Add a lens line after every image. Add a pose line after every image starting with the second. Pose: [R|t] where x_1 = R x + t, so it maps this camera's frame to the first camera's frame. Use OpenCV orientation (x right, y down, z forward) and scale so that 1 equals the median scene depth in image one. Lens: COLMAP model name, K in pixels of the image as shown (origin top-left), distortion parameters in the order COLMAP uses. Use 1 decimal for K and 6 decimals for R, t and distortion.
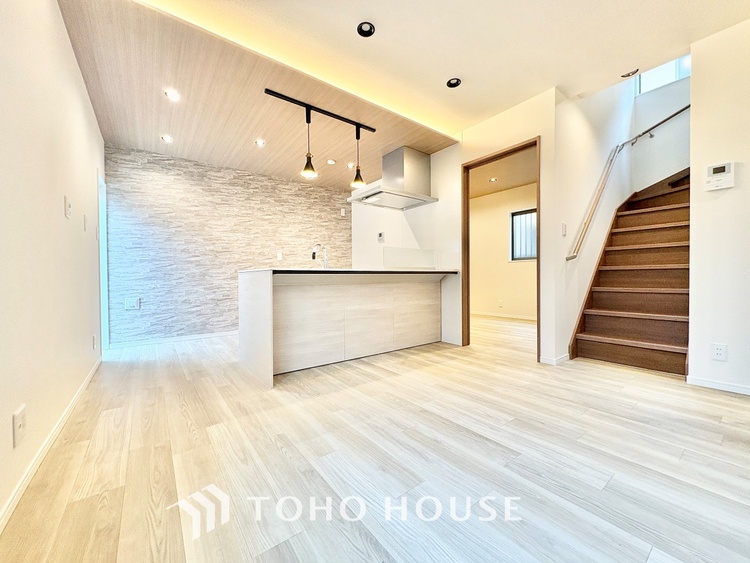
lens RADIAL K [[297.6, 0, 375.0], [0, 297.6, 281.5], [0, 0, 1]] dist [0.001666, -0.000290]
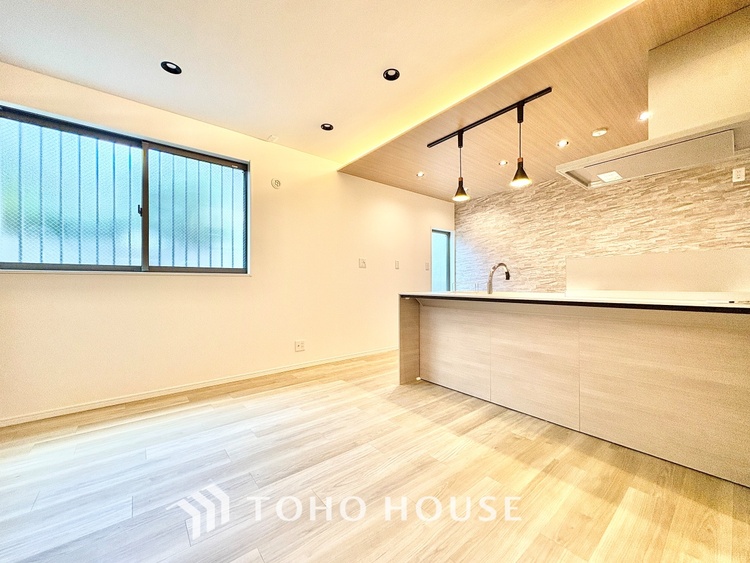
lens RADIAL K [[297.6, 0, 375.0], [0, 297.6, 281.5], [0, 0, 1]] dist [0.001666, -0.000290]
pose [[0.033432, 0.002121, -0.999439, 0.743422], [-0.010187, 0.999947, 0.001781, -0.074969], [0.999389, 0.010122, 0.033452, 0.653342]]
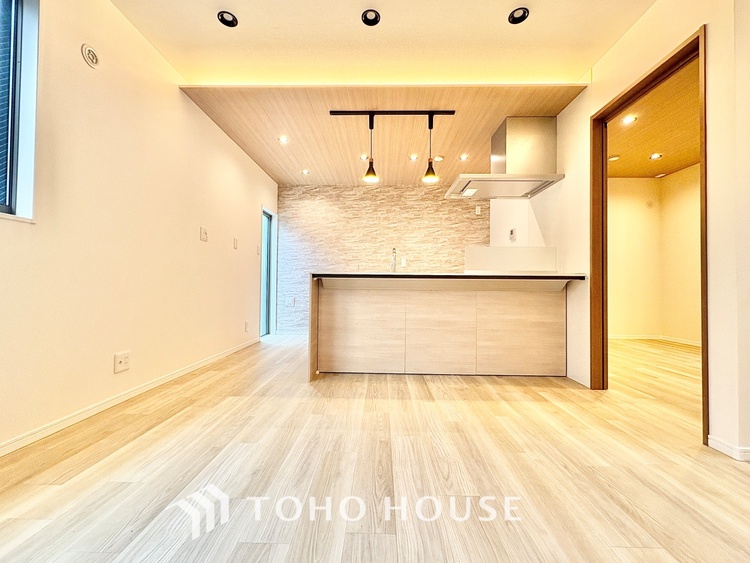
lens RADIAL K [[312.7, 0, 375.0], [0, 312.7, 281.5], [0, 0, 1]] dist [0.000258, 0.000065]
pose [[0.782878, 0.005589, -0.622150, 0.429757], [-0.024304, 0.999471, -0.021605, 0.006809], [0.621700, 0.032035, 0.782600, 0.186737]]
